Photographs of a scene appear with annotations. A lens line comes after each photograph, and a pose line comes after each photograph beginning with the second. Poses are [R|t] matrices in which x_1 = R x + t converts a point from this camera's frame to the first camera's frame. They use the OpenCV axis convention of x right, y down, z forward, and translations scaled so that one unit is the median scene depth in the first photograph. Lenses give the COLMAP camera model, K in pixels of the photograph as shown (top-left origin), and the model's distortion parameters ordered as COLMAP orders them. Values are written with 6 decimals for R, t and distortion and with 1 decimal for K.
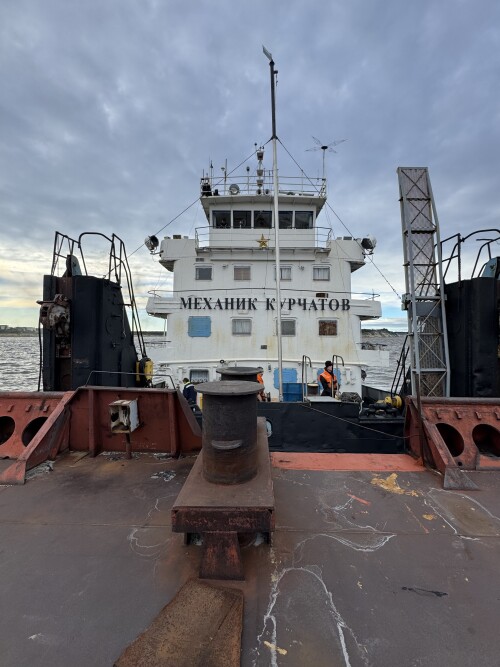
lens RADIAL K [[292.2, 0, 249.8], [0, 292.2, 332.8], [0, 0, 1]] dist [-0.003218, 0.000017]
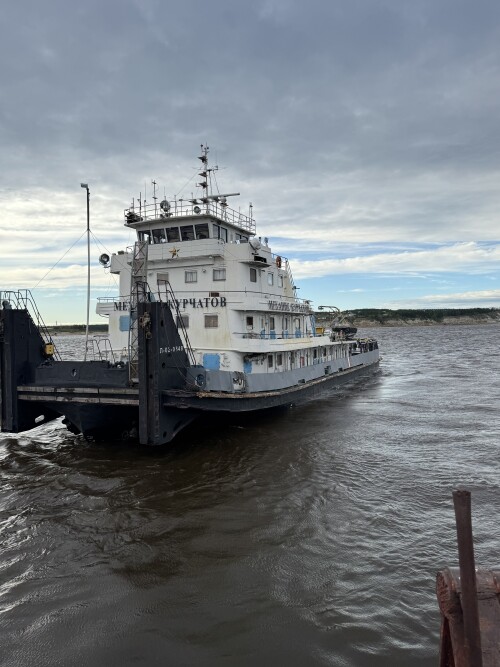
lens RADIAL K [[505.0, 0, 250.3], [0, 505.0, 334.5], [0, 0, 1]] dist [0.054588, 0.001042]
pose [[0.916247, -0.022845, -0.399962, 1.227996], [0.034011, 0.999204, 0.020841, 0.000658], [0.399168, -0.032698, 0.916295, -0.869224]]
